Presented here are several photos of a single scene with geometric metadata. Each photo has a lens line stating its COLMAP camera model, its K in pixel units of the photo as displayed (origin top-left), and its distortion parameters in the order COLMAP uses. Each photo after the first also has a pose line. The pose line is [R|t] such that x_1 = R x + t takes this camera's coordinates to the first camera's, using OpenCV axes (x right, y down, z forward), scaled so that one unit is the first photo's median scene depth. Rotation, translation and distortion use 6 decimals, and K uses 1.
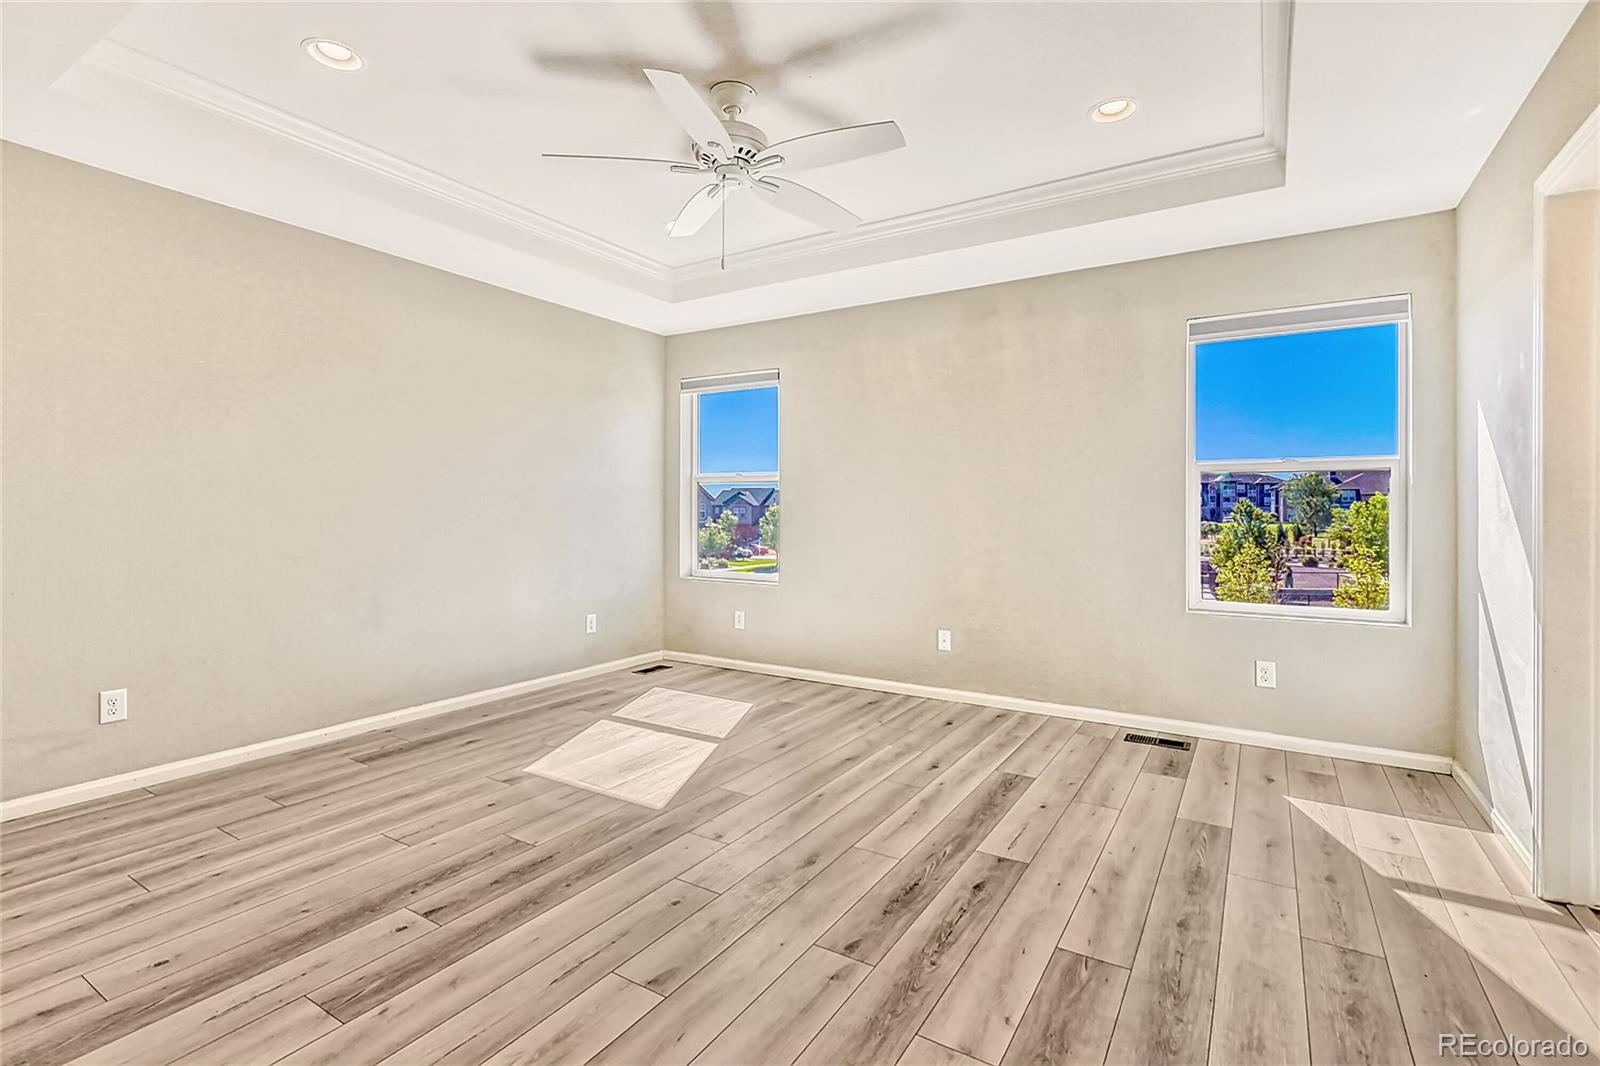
lens RADIAL K [[736.3, 0, 797.9], [0, 736.3, 525.7], [0, 0, 1]] dist [0.000946, -0.002422]
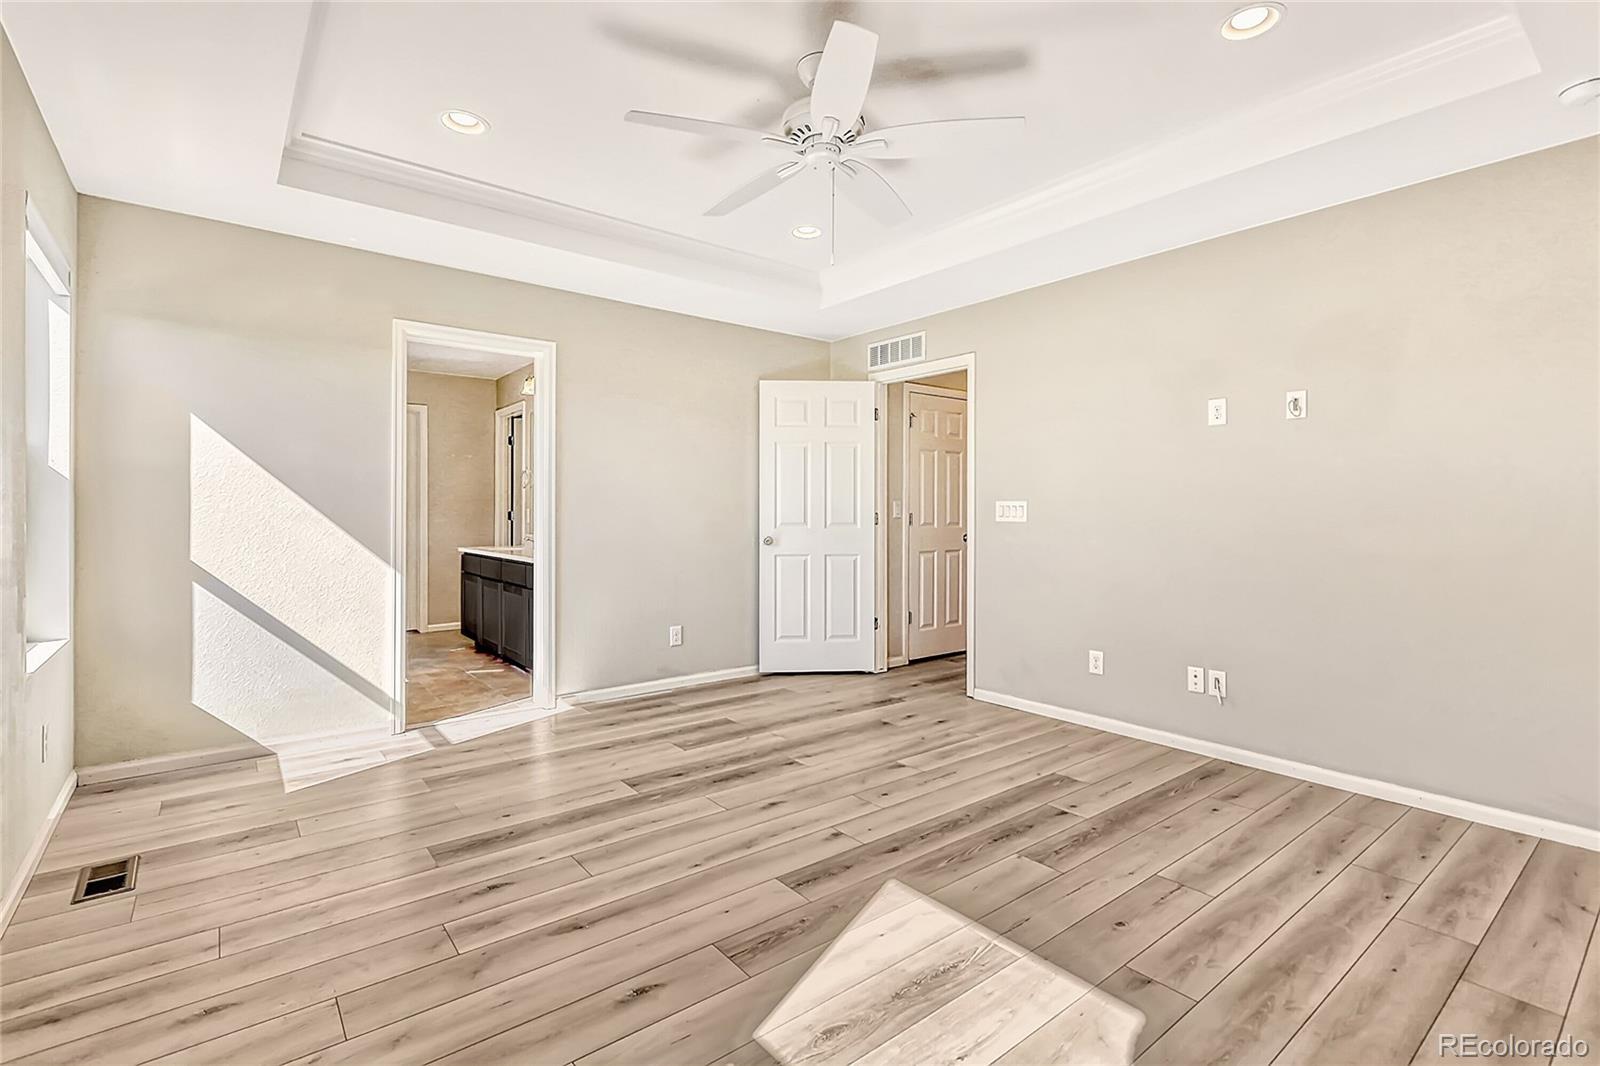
lens RADIAL K [[736.3, 0, 798.3], [0, 736.3, 527.9], [0, 0, 1]] dist [0.000946, -0.002422]
pose [[-0.943539, -0.012468, 0.331027, -0.427606], [-0.000160, 0.999309, 0.037181, -0.045629], [-0.331262, 0.035029, -0.942889, 2.155323]]
